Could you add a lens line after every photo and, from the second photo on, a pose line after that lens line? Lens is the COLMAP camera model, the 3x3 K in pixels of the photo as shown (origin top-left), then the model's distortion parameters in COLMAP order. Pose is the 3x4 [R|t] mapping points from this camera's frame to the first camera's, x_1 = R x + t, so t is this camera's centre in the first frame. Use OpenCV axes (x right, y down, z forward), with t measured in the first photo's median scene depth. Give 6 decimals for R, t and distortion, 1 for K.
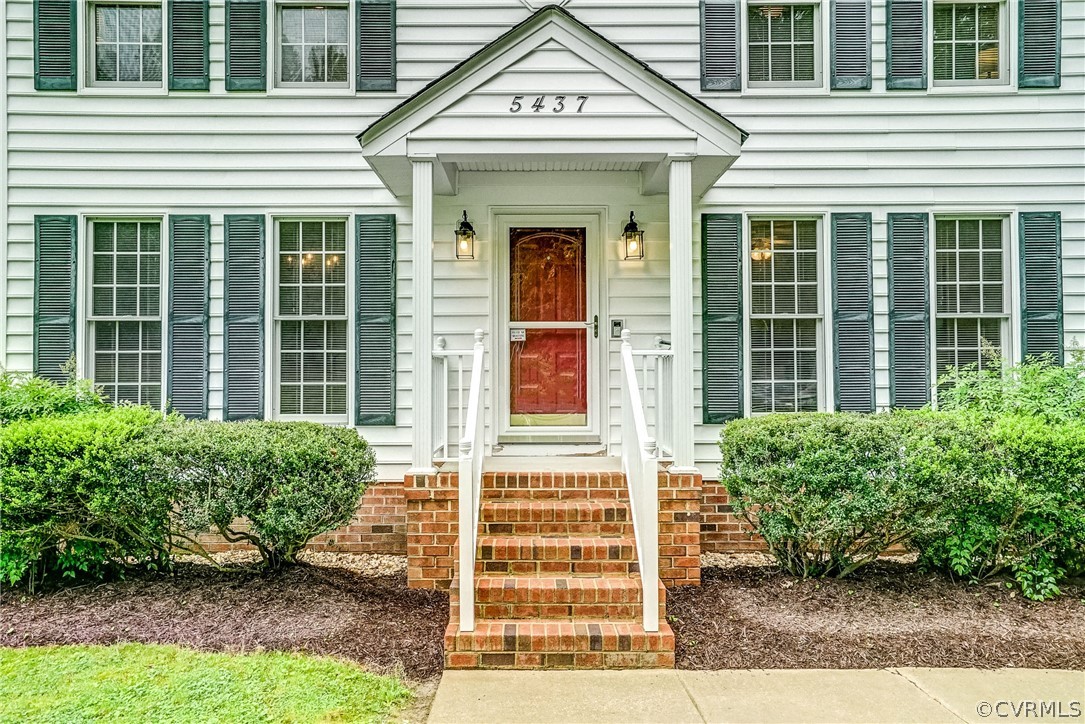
lens RADIAL K [[711.9, 0, 542.5], [0, 711.9, 362.0], [0, 0, 1]] dist [-0.008241, 0.033162]
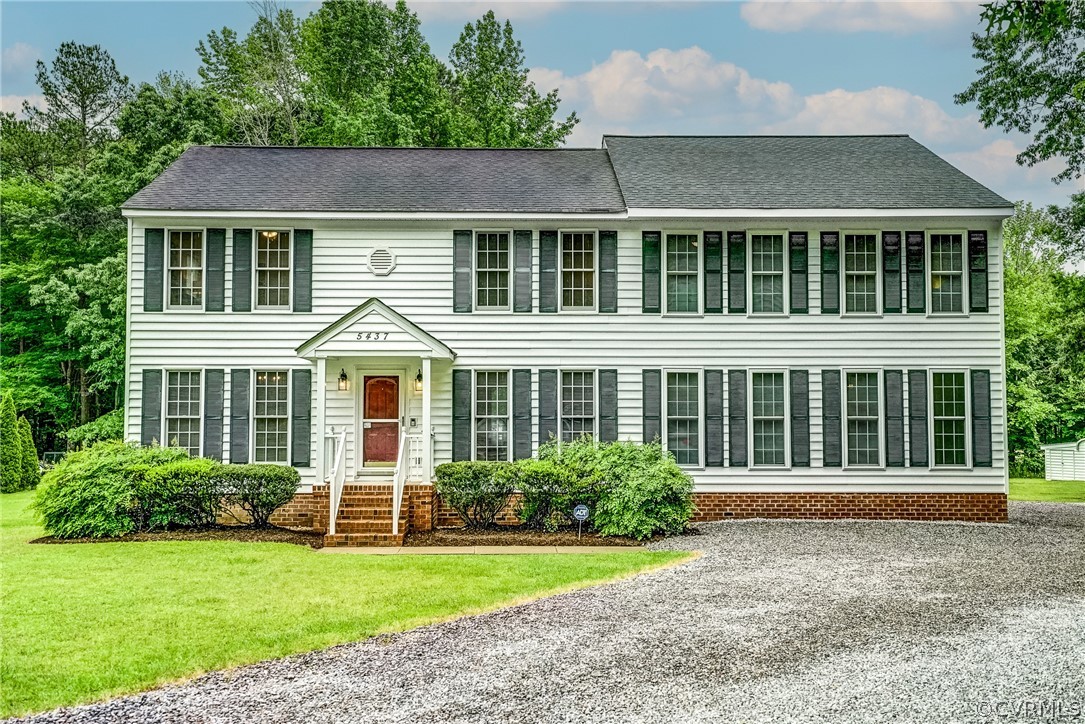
lens RADIAL K [[1028.9, 0, 542.5], [0, 1028.9, 362.0], [0, 0, 1]] dist [0.024908, -0.001764]
pose [[0.999946, 0.003272, 0.009906, 0.471419], [-0.002951, 0.999476, -0.032224, -0.131474], [-0.010006, 0.032193, 0.999432, -2.158552]]
